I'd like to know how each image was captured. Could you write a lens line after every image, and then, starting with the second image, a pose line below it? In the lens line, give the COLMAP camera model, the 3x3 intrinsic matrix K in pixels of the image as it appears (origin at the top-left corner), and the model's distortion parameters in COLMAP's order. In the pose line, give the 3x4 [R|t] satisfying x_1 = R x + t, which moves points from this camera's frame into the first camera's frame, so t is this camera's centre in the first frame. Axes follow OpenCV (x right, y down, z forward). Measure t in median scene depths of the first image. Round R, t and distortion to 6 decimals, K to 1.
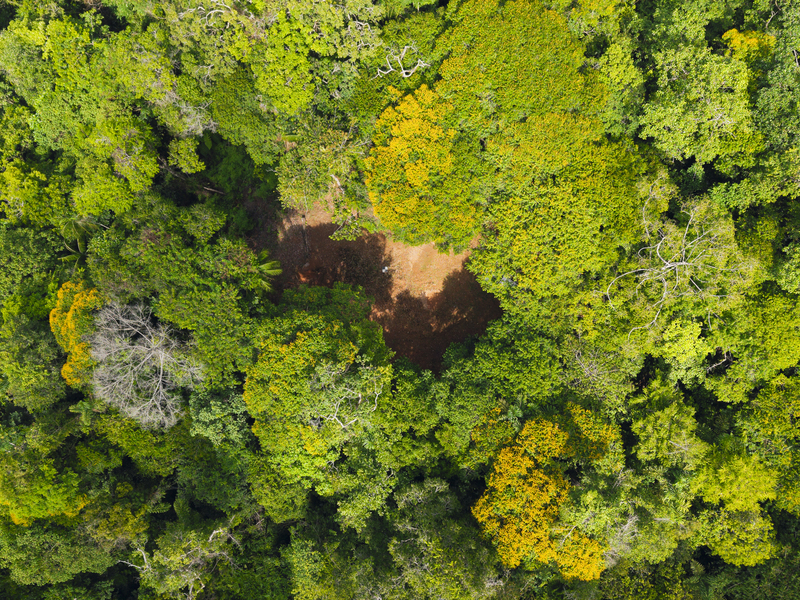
lens RADIAL K [[715.9, 0, 400.0], [0, 715.9, 300.0], [0, 0, 1]] dist [0.012409, -0.077659]
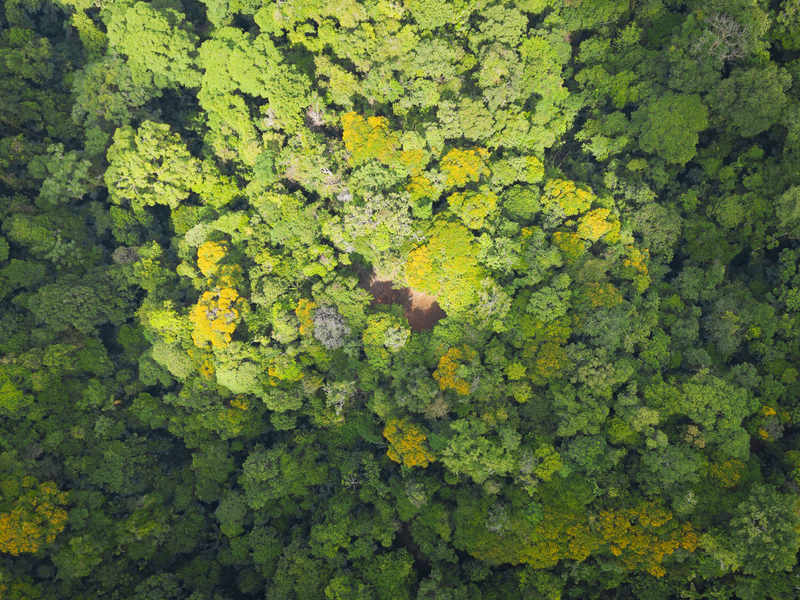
lens RADIAL K [[715.9, 0, 400.0], [0, 715.9, 300.0], [0, 0, 1]] dist [0.012409, -0.077659]
pose [[0.998414, 0.043234, -0.036058, 0.049360], [-0.043711, 0.998966, -0.012536, -0.002774], [0.035479, 0.014092, 0.999271, -2.120300]]
